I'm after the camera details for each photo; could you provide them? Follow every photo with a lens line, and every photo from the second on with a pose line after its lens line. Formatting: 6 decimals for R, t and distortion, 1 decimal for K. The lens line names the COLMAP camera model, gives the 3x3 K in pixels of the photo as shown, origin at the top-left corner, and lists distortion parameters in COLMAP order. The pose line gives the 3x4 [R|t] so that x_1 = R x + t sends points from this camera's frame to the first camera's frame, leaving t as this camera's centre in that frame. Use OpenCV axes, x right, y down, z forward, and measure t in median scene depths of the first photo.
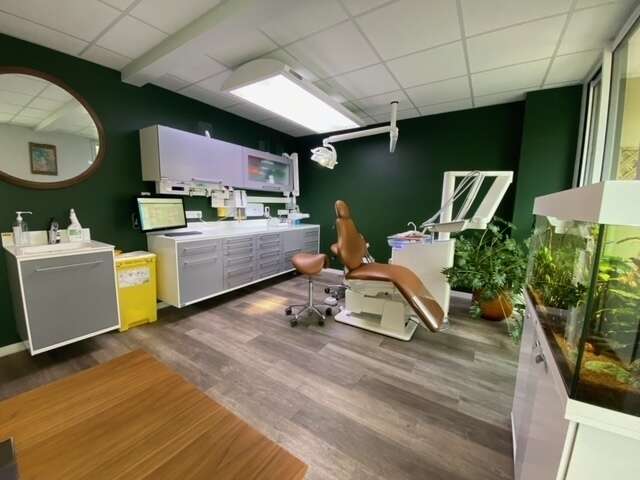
lens RADIAL K [[258.6, 0, 320.0], [0, 258.6, 240.0], [0, 0, 1]] dist [0.029510, -0.024389]
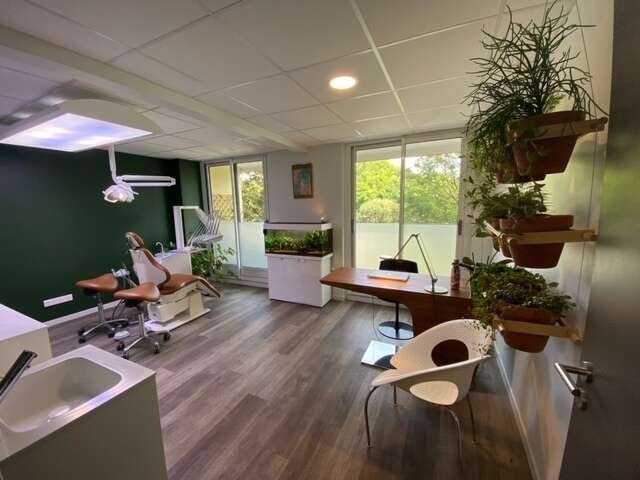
lens RADIAL K [[258.6, 0, 320.0], [0, 258.6, 240.0], [0, 0, 1]] dist [0.029510, -0.024389]
pose [[-0.129278, -0.147865, 0.980522, -1.209811], [0.166123, 0.971615, 0.168425, -0.192279], [-0.977594, 0.184661, -0.101045, 0.390026]]
